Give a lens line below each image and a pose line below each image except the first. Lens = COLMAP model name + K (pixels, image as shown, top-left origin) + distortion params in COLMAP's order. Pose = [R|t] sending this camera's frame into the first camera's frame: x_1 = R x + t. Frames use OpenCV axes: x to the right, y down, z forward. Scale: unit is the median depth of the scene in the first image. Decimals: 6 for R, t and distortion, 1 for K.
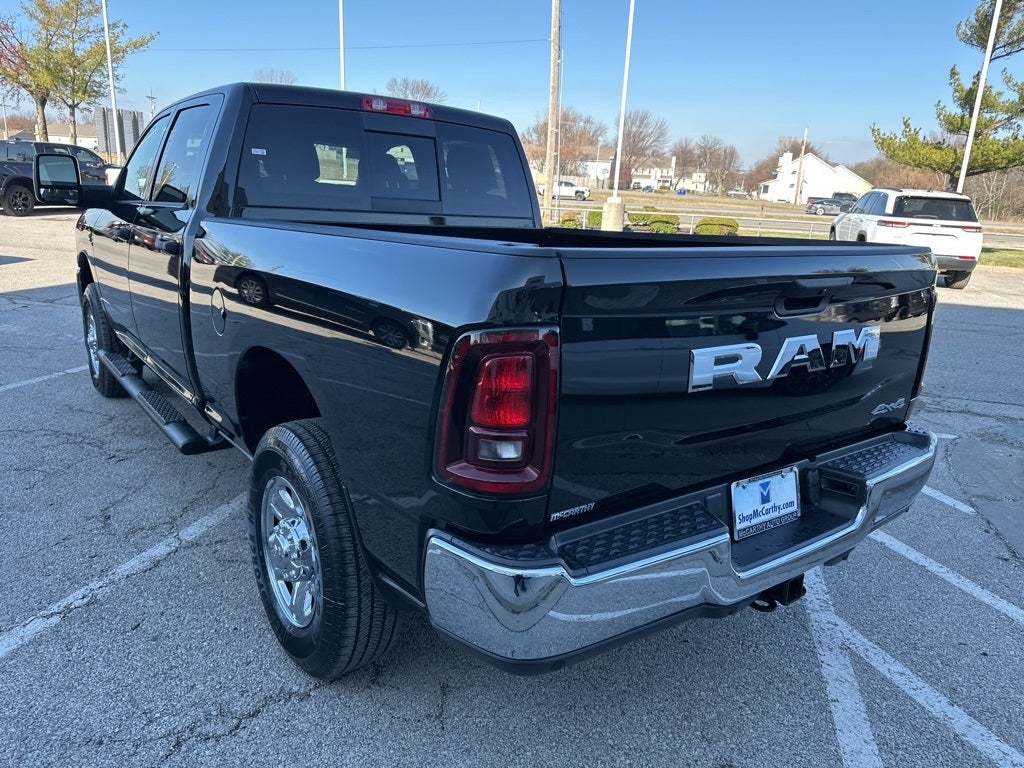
lens RADIAL K [[721.0, 0, 508.4], [0, 721.0, 382.4], [0, 0, 1]] dist [0.042931, -0.049135]
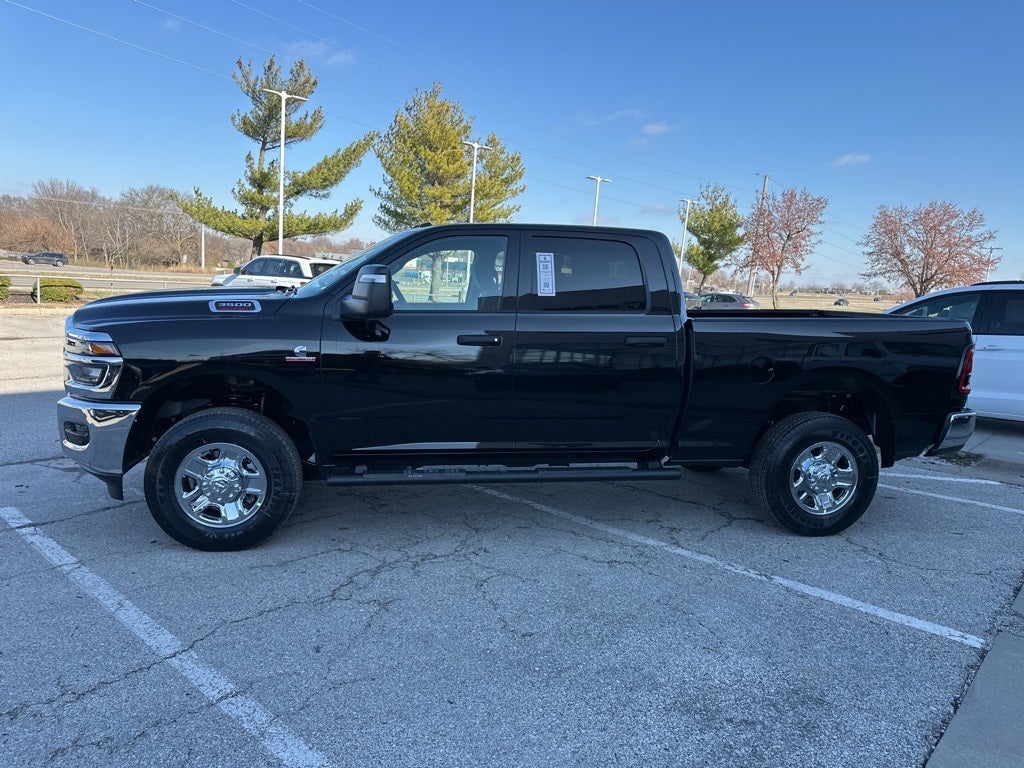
lens RADIAL K [[715.3, 0, 508.6], [0, 715.3, 389.4], [0, 0, 1]] dist [0.075077, -0.100038]
pose [[0.454295, -0.158875, 0.876570, -1.225913], [0.204151, 0.976350, 0.071155, -0.168110], [-0.867144, 0.146627, 0.475985, 0.386014]]
